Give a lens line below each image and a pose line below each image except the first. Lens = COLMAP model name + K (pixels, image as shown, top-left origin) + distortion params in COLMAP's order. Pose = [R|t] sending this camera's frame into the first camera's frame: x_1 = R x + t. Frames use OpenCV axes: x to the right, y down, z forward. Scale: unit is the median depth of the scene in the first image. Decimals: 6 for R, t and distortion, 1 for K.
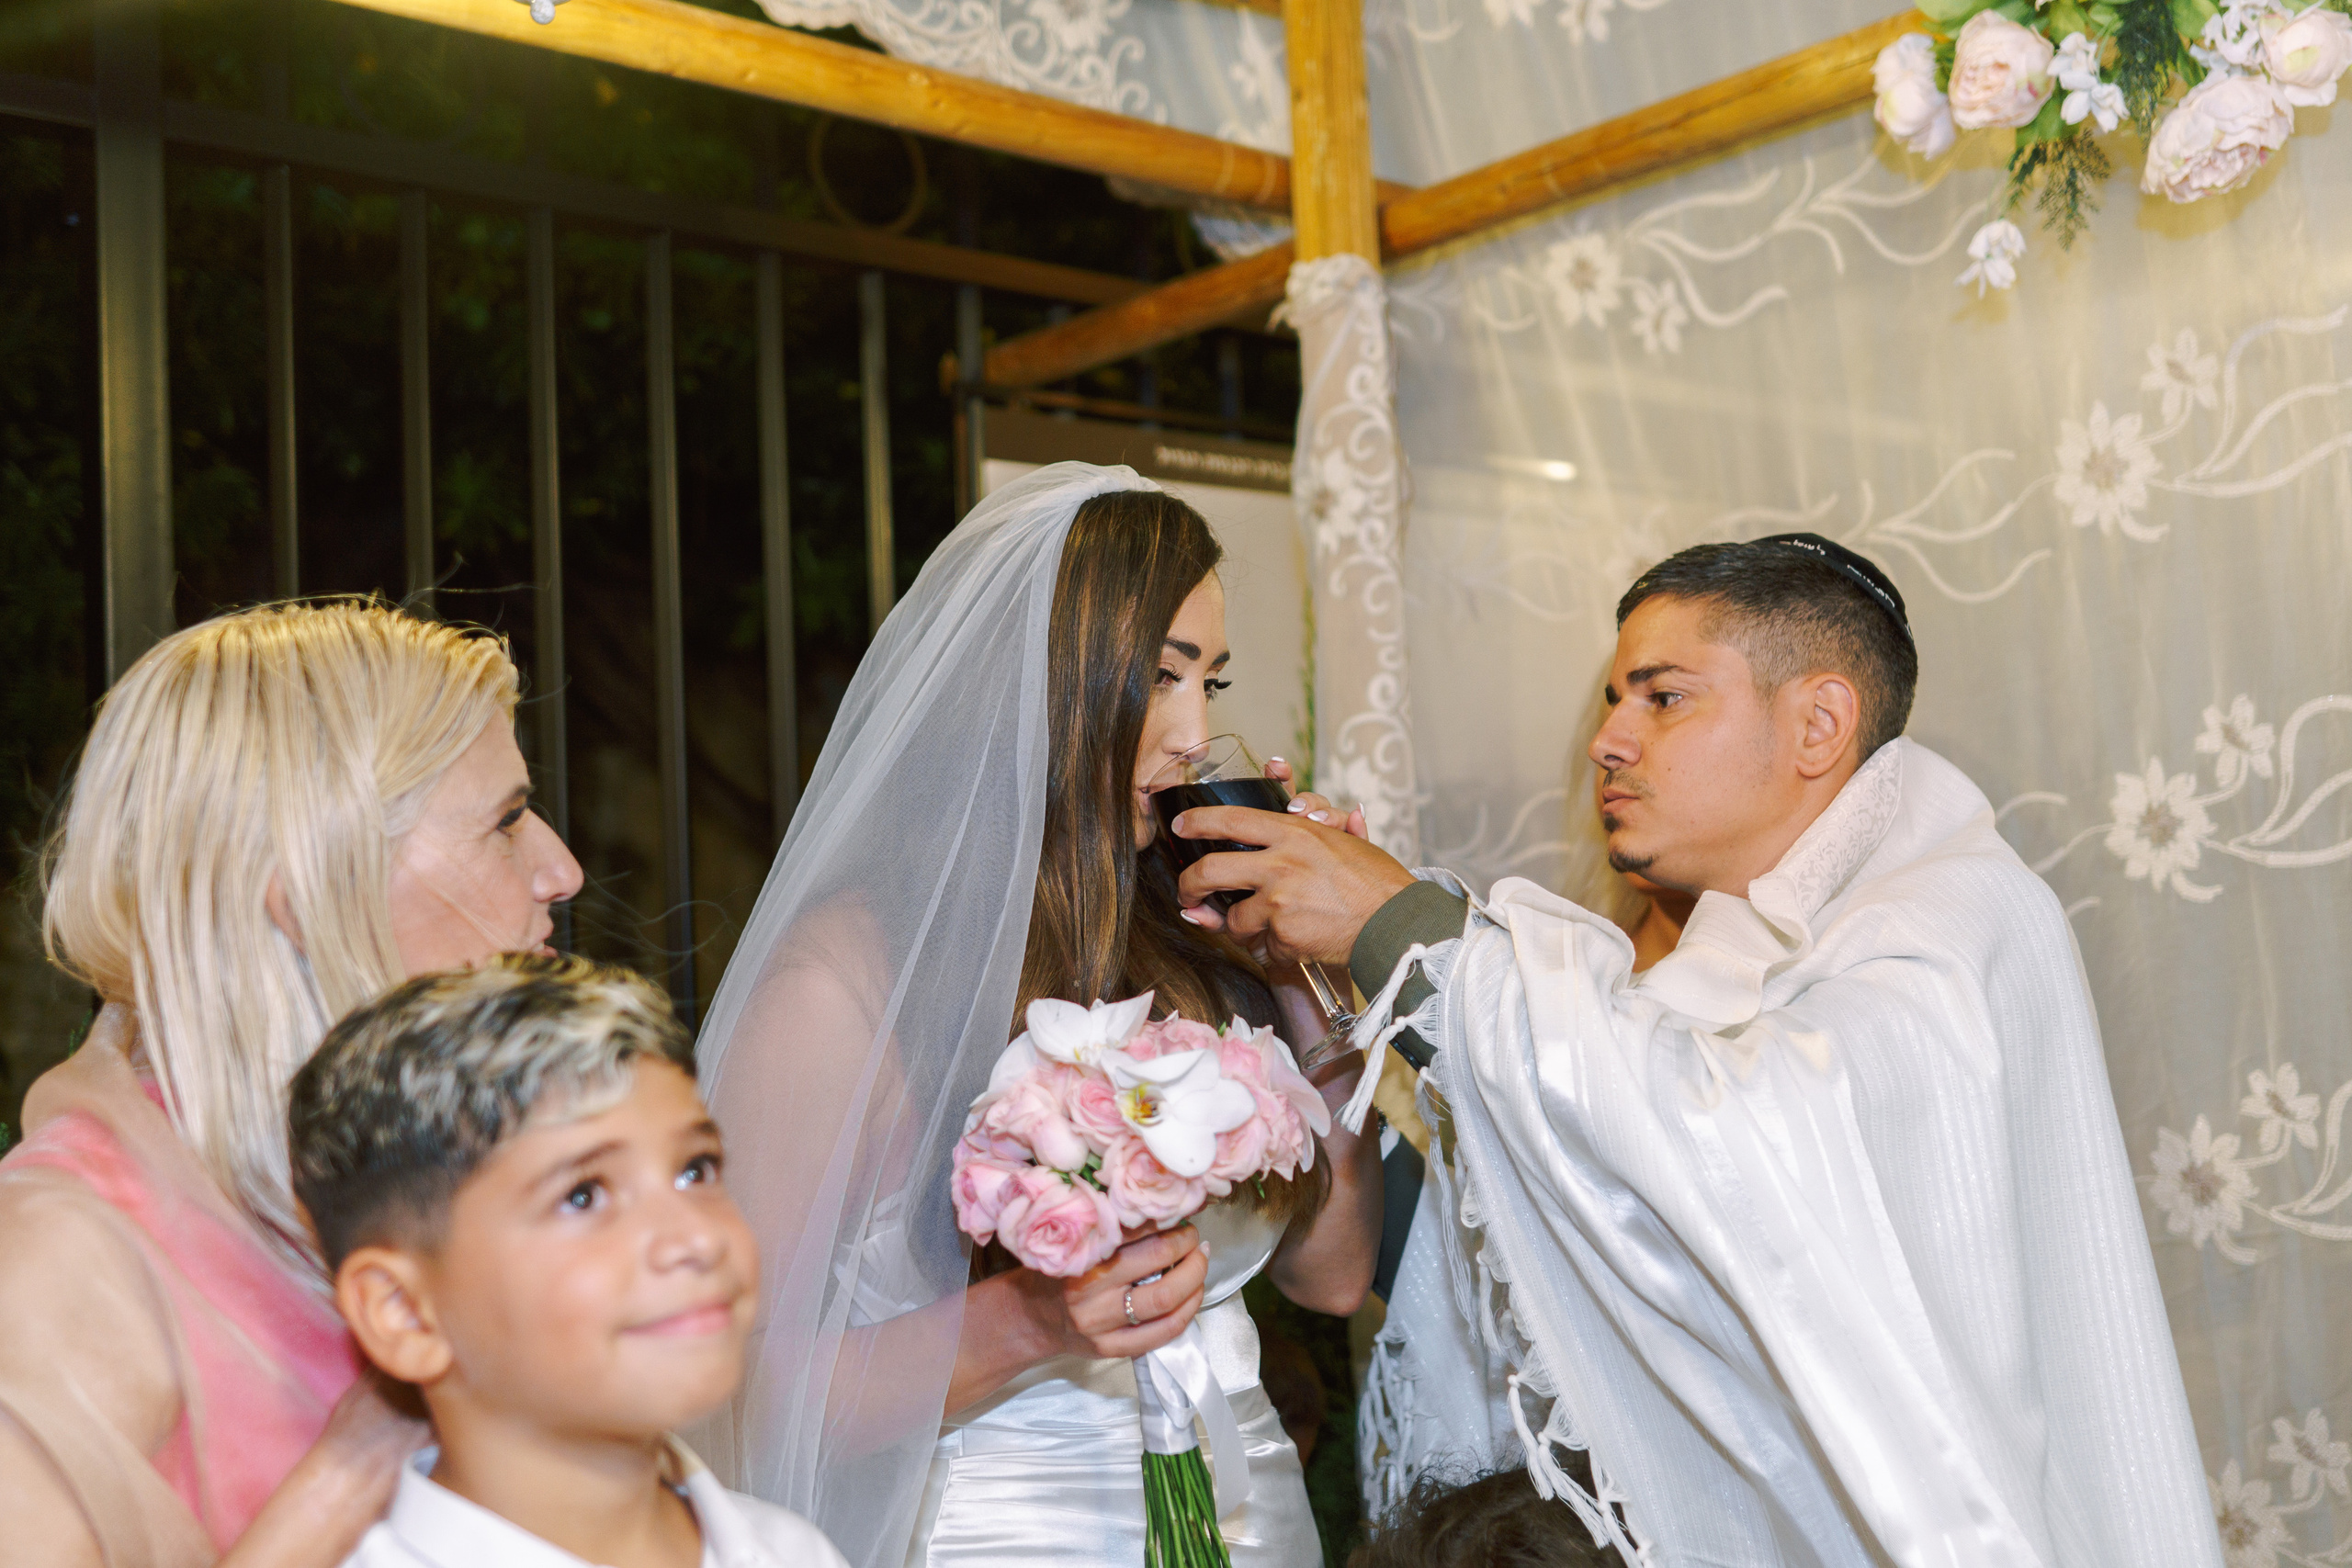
lens RADIAL K [[2535.8, 0, 1171.7], [0, 2535.8, 694.6], [0, 0, 1]] dist [0.006997, 0.005130]
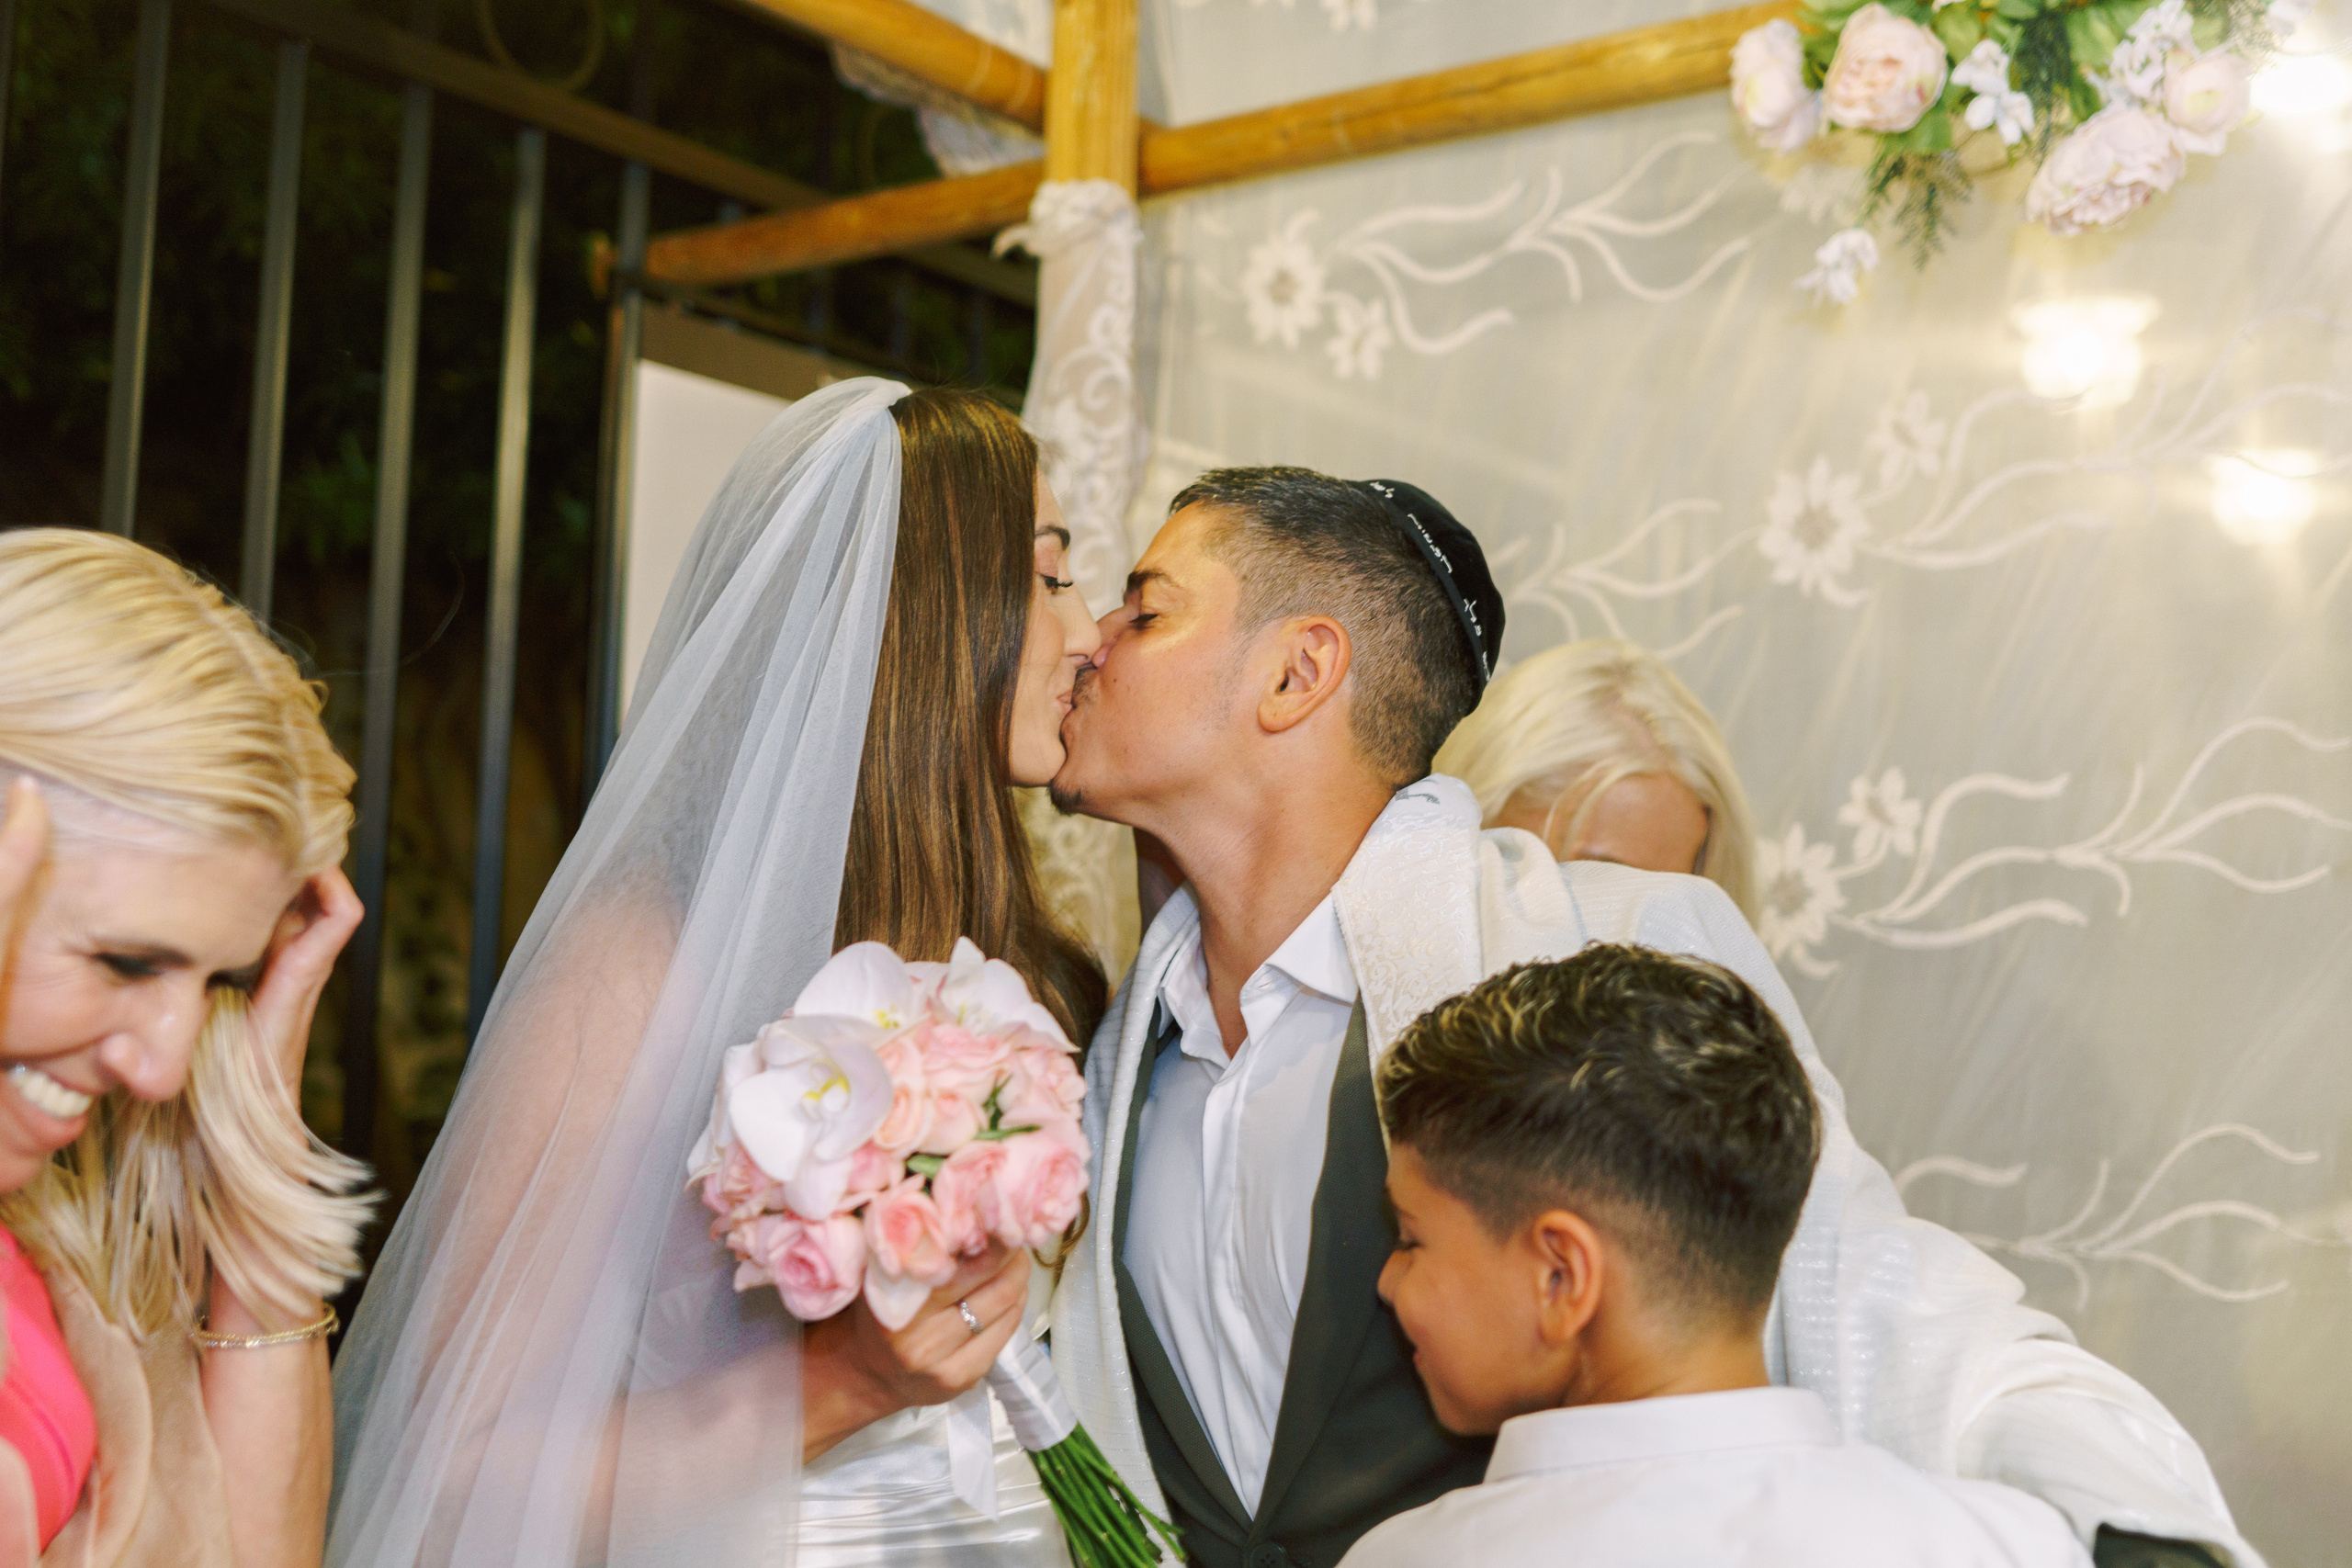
lens RADIAL K [[2535.8, 0, 1171.7], [0, 2535.8, 694.6], [0, 0, 1]] dist [0.006997, 0.005130]
pose [[0.970485, 0.106772, 0.216239, -0.083108], [-0.105753, 0.994259, -0.016314, 0.020081], [-0.216740, -0.007036, 0.976204, 0.112748]]
